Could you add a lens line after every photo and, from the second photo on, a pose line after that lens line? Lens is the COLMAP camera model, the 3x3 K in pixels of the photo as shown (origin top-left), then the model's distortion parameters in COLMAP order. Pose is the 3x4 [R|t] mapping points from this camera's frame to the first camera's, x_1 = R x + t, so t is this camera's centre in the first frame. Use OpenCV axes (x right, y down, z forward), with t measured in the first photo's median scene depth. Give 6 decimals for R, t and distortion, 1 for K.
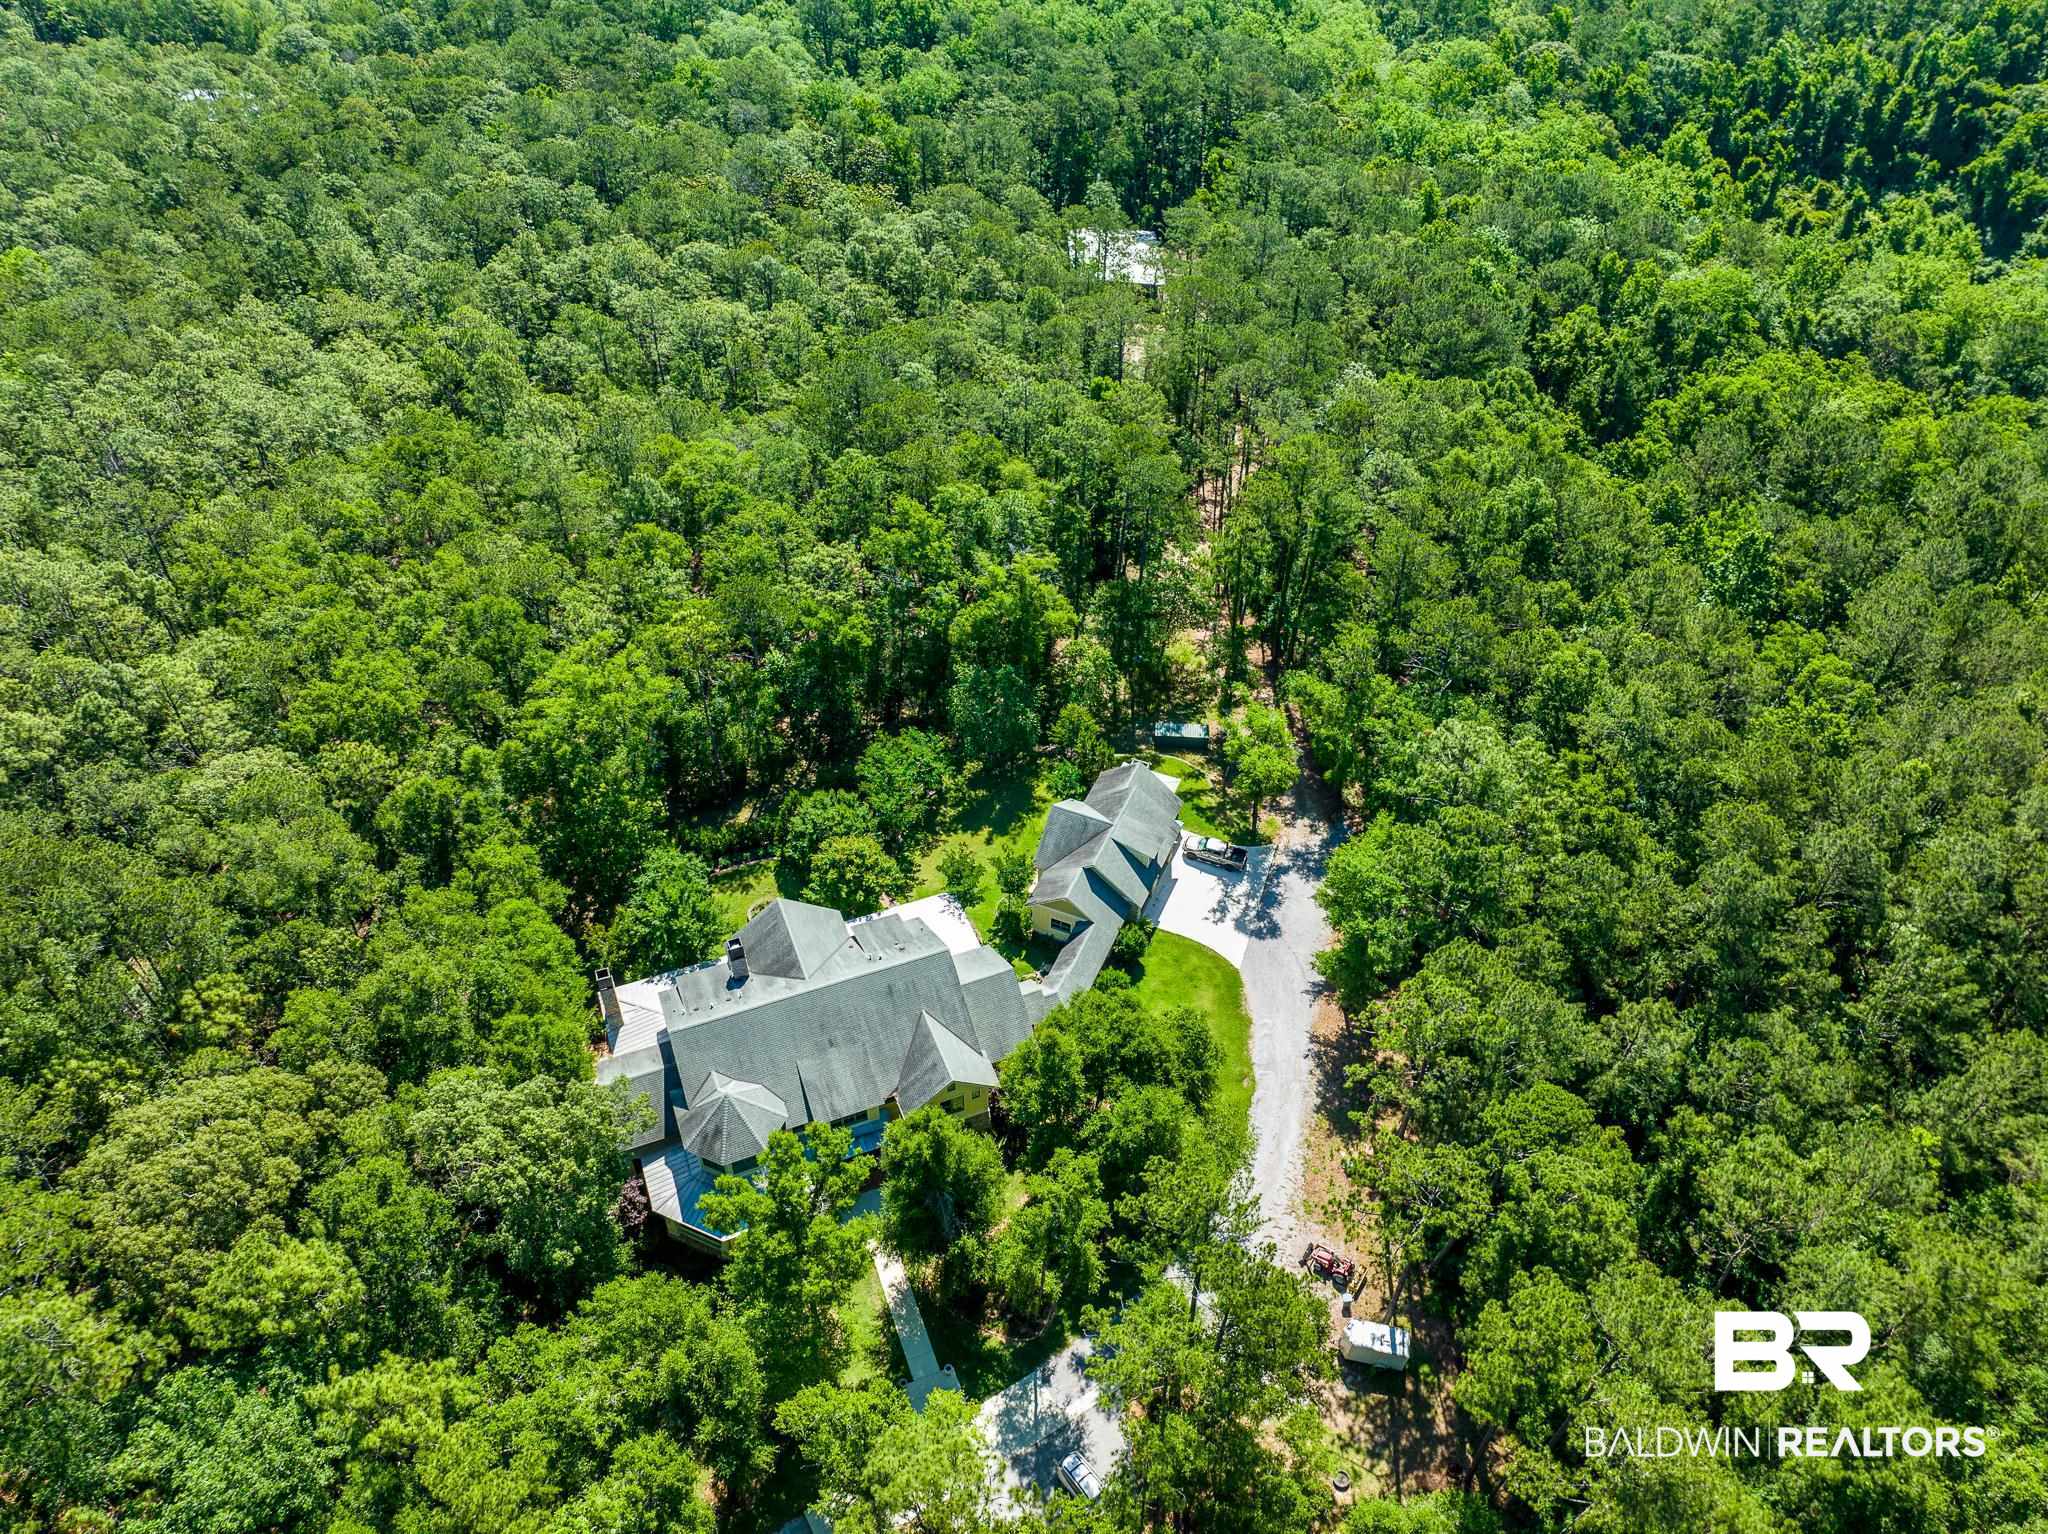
lens RADIAL K [[1434.0, 0, 1022.1], [0, 1434.0, 767.7], [0, 0, 1]] dist [-0.037810, -0.014263]
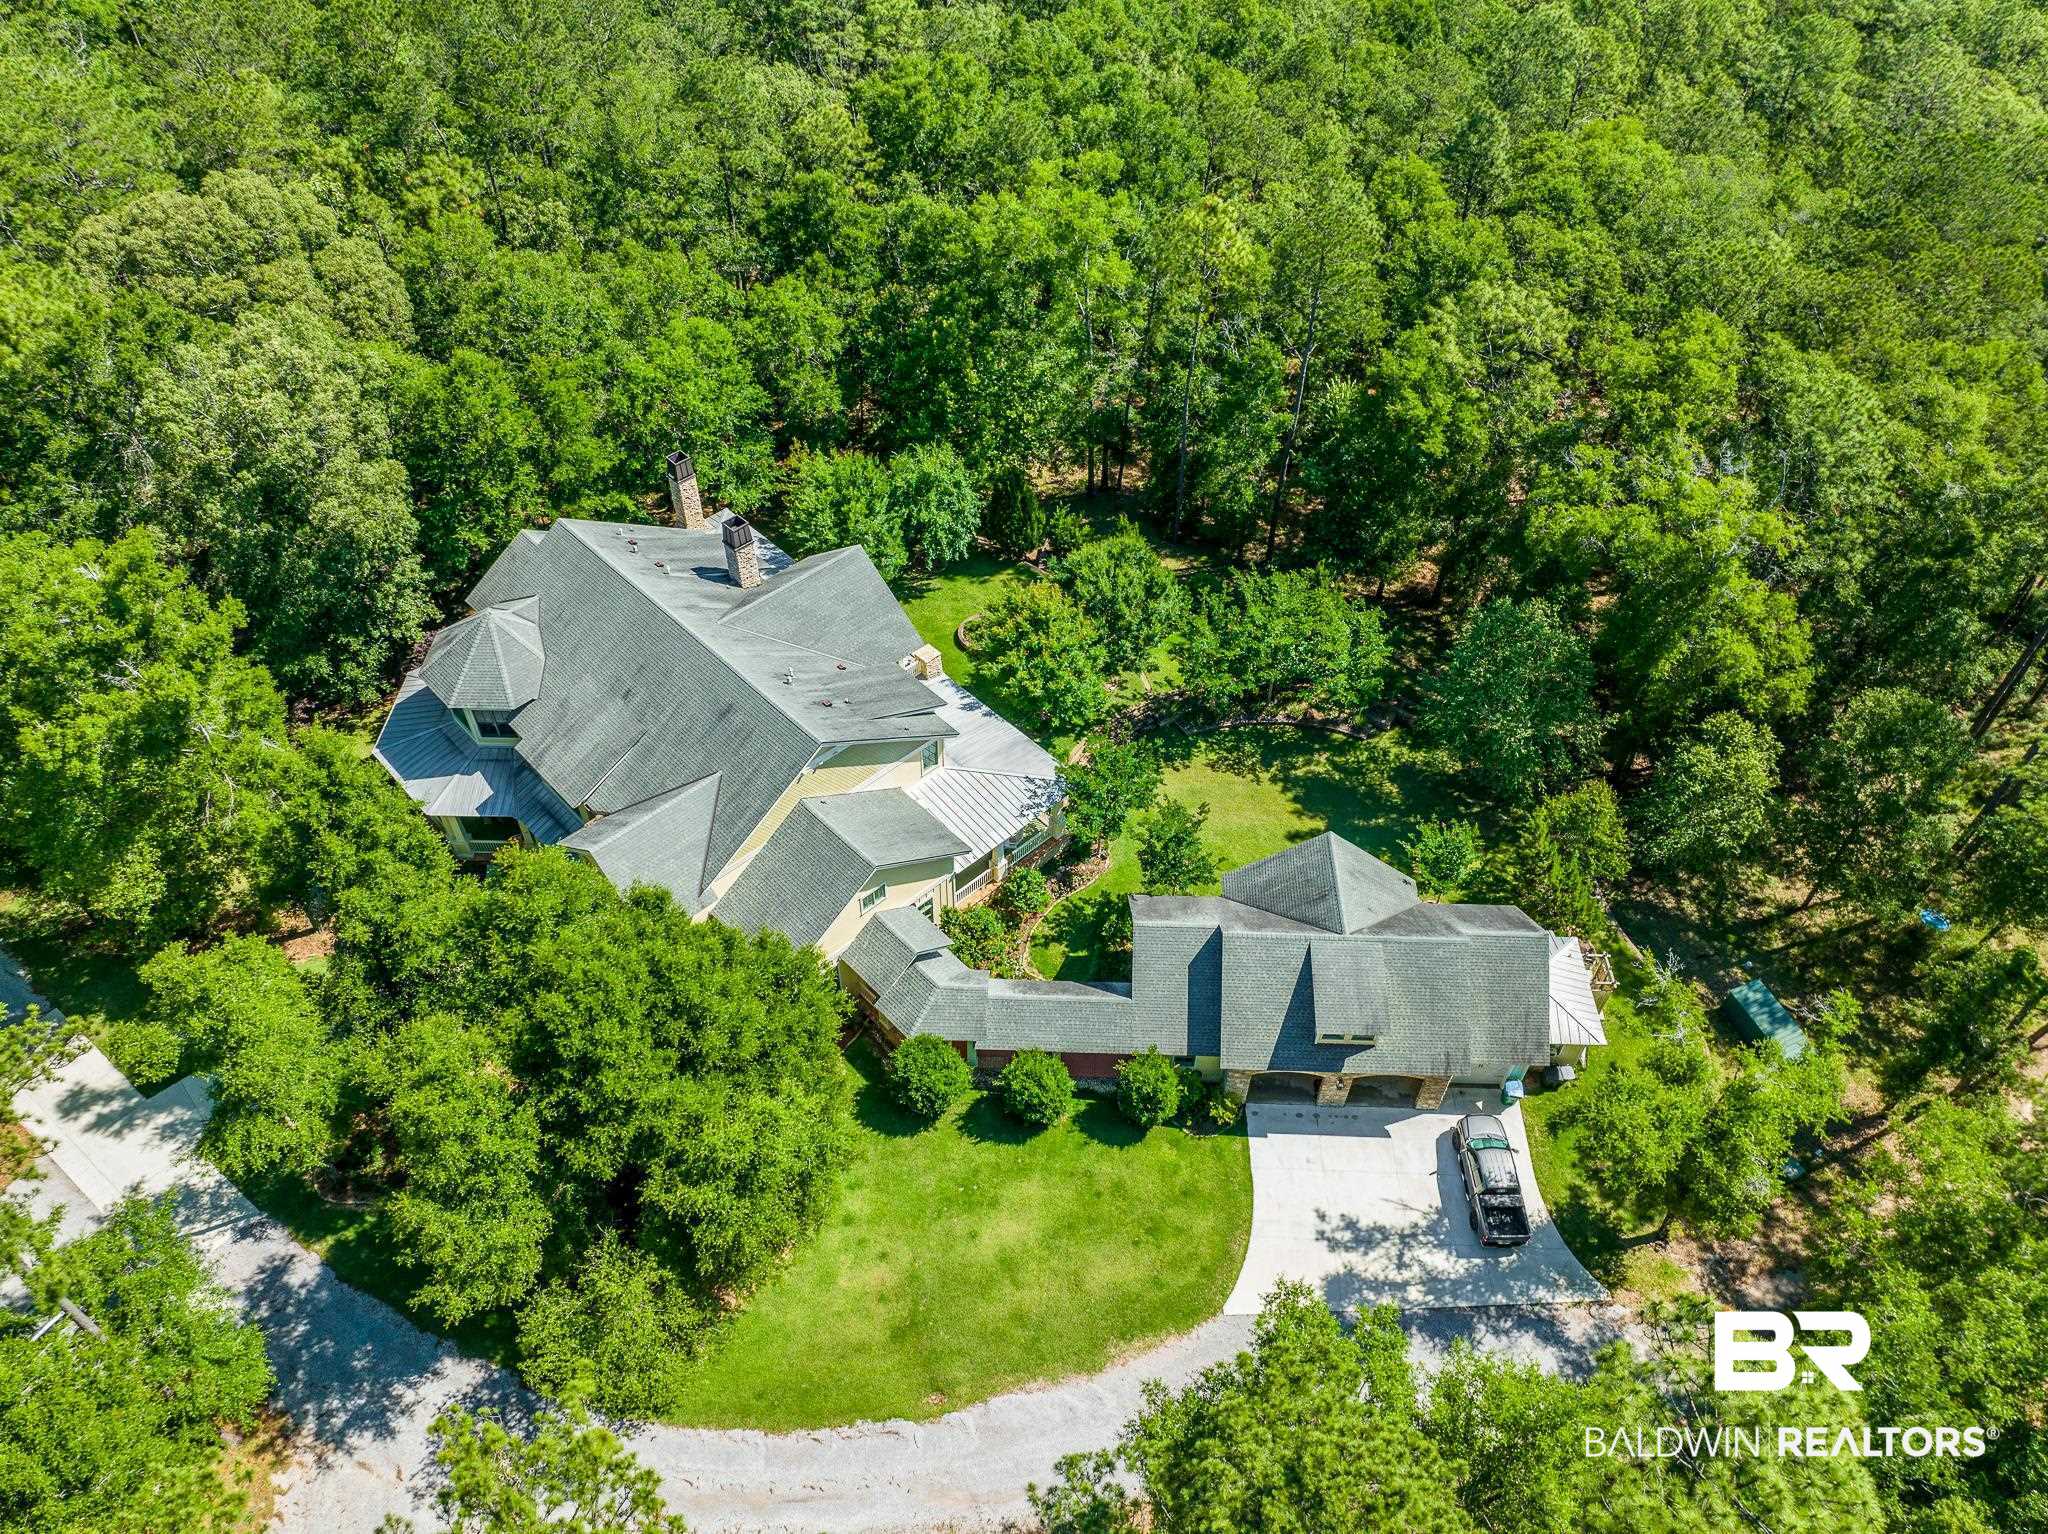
lens RADIAL K [[1434.0, 0, 1027.6], [0, 1434.0, 761.2], [0, 0, 1]] dist [-0.037810, -0.014263]
pose [[0.373967, 0.675112, -0.635903, 0.288806], [-0.642667, 0.682983, 0.347150, -0.100723], [0.668676, 0.278852, 0.689285, 0.553101]]
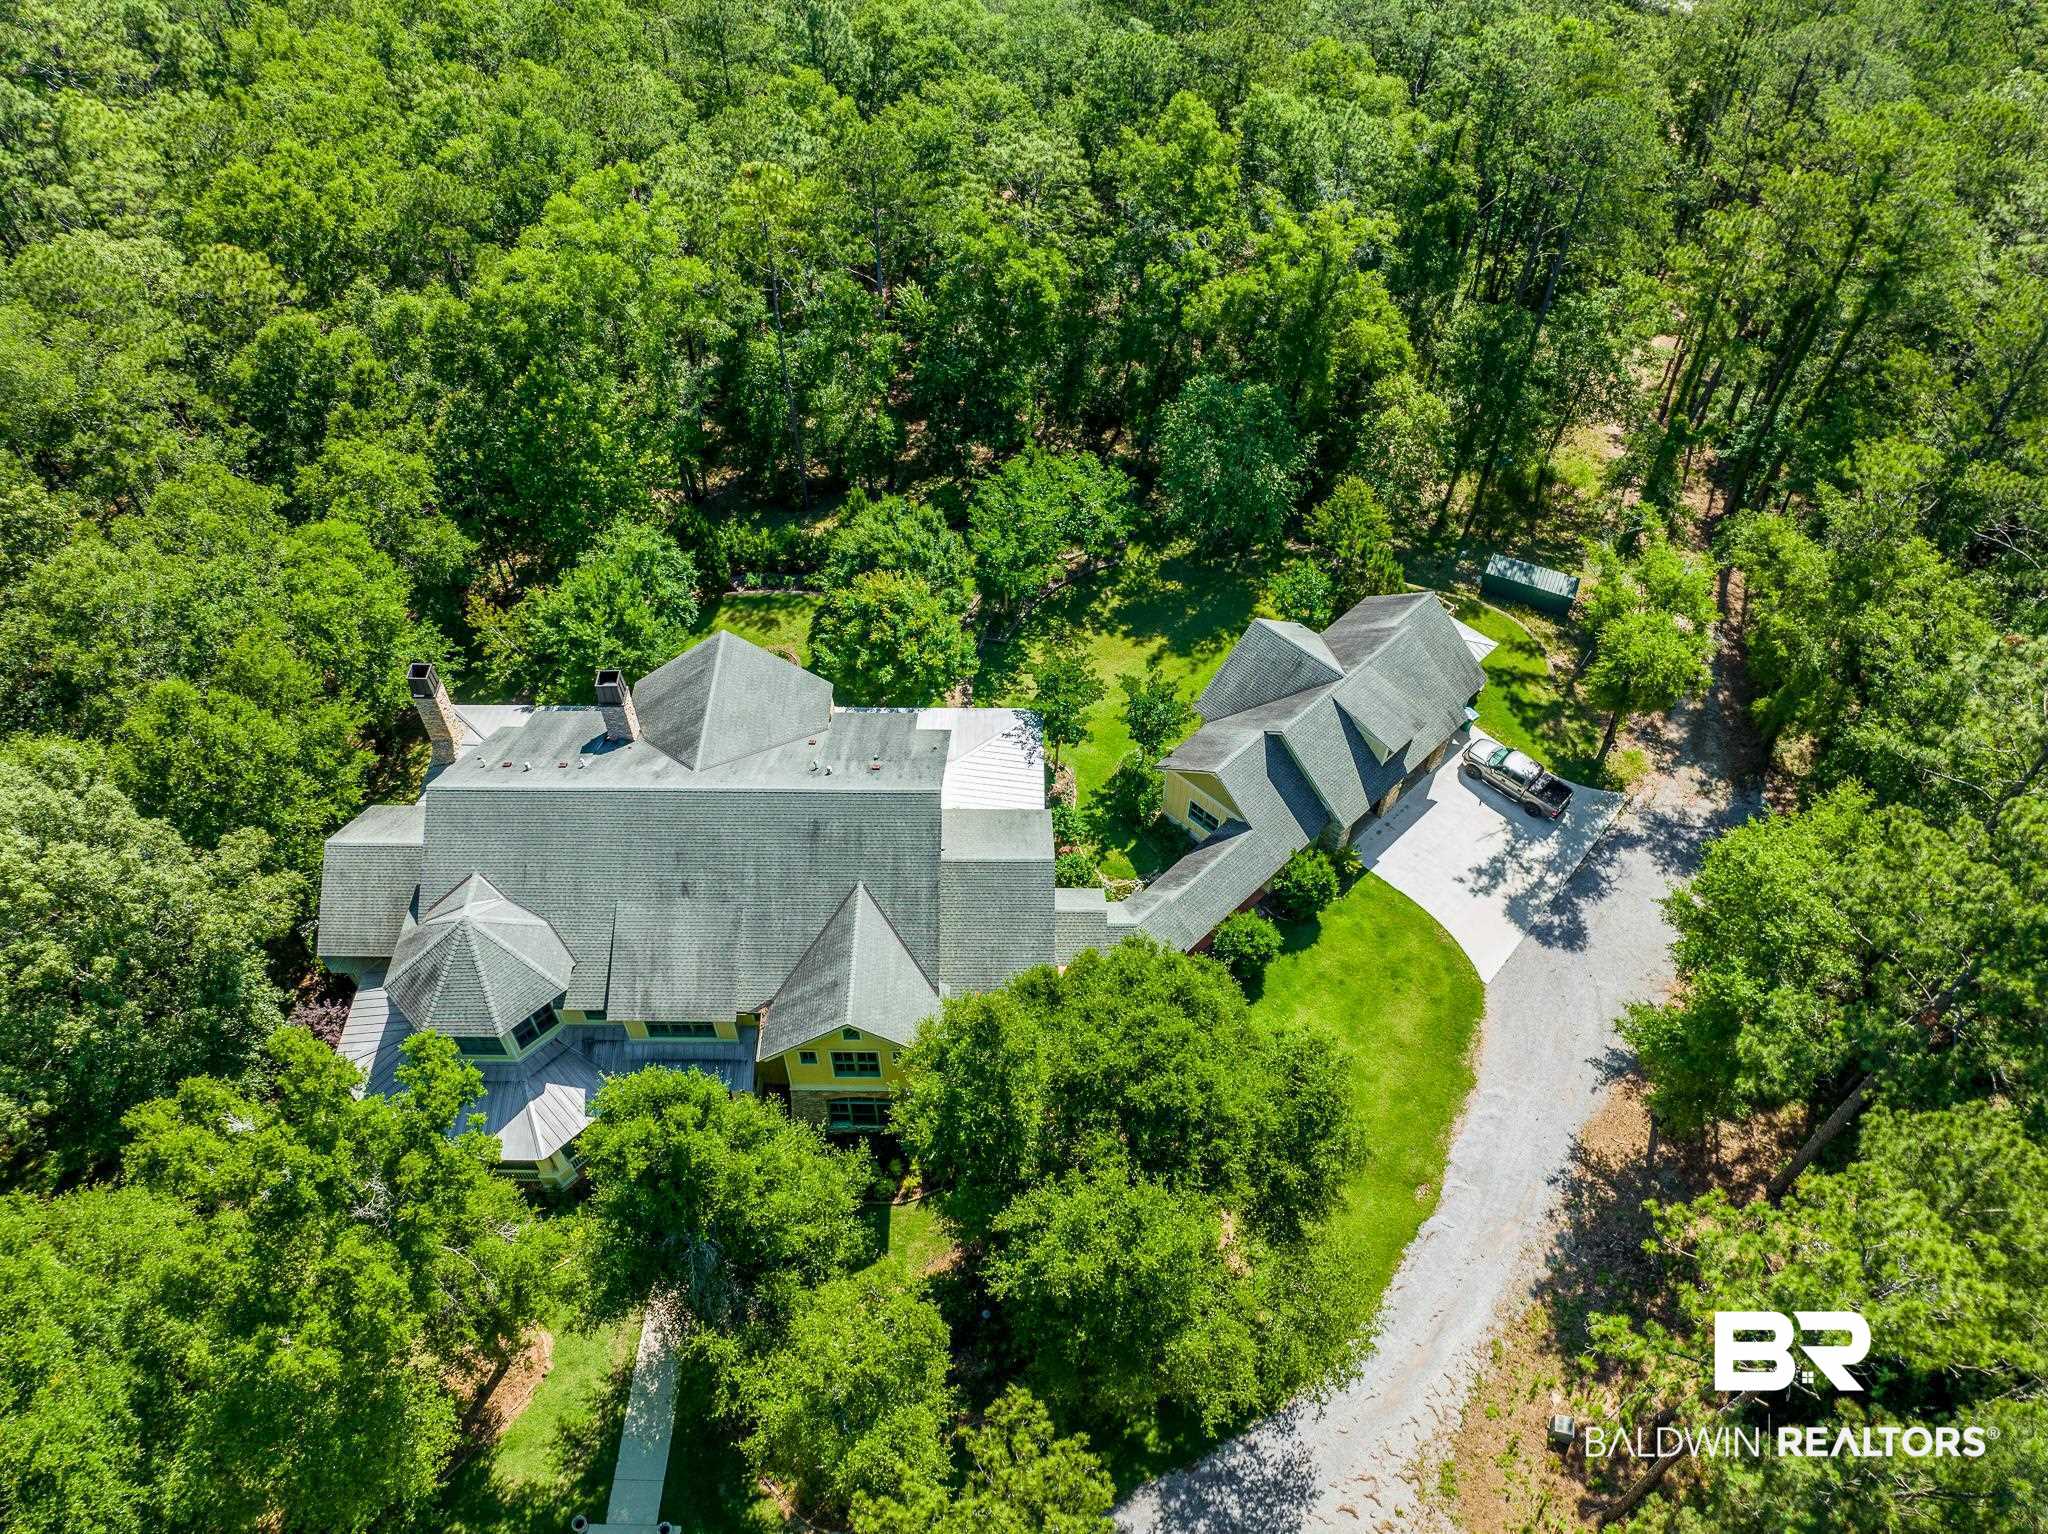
lens RADIAL K [[1434.0, 0, 1020.8], [0, 1434.0, 774.1], [0, 0, 1]] dist [-0.037810, -0.014263]
pose [[0.928612, 0.280619, -0.242760, 0.090520], [-0.254544, 0.957804, 0.133486, 0.032701], [0.269975, -0.062163, 0.960858, 0.401884]]
